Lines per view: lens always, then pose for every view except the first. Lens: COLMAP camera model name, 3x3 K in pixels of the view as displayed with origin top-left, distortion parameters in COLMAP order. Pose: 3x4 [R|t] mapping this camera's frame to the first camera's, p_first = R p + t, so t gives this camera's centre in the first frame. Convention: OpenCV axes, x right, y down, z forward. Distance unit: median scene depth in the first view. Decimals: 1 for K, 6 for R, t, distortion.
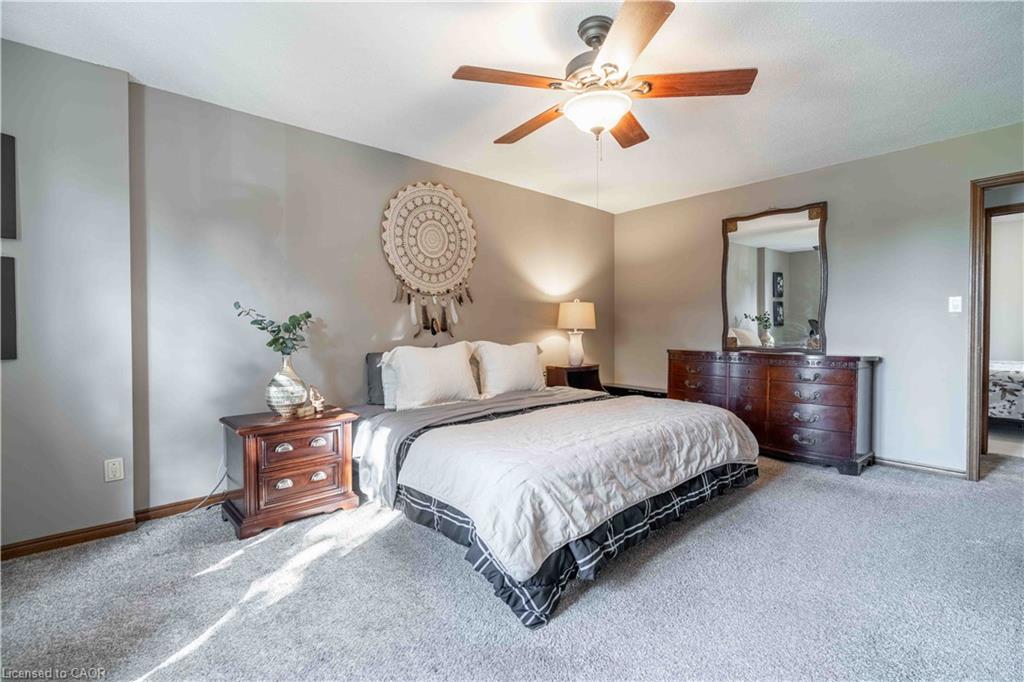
lens RADIAL K [[466.4, 0, 512.5], [0, 466.4, 337.1], [0, 0, 1]] dist [-0.005583, 0.000154]
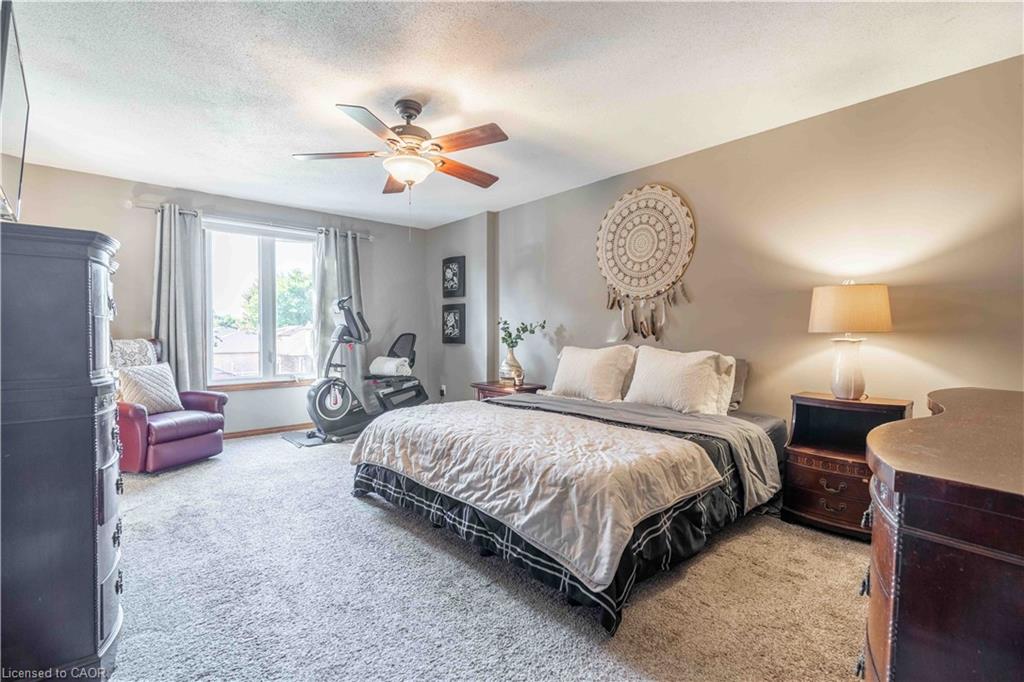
lens RADIAL K [[466.4, 0, 512.5], [0, 466.4, 338.7], [0, 0, 1]] dist [-0.005583, 0.000154]
pose [[-0.005071, 0.018935, -0.999808, 0.874255], [-0.017028, 0.999674, 0.019019, -0.018869], [0.999842, 0.017121, -0.004746, 0.757671]]
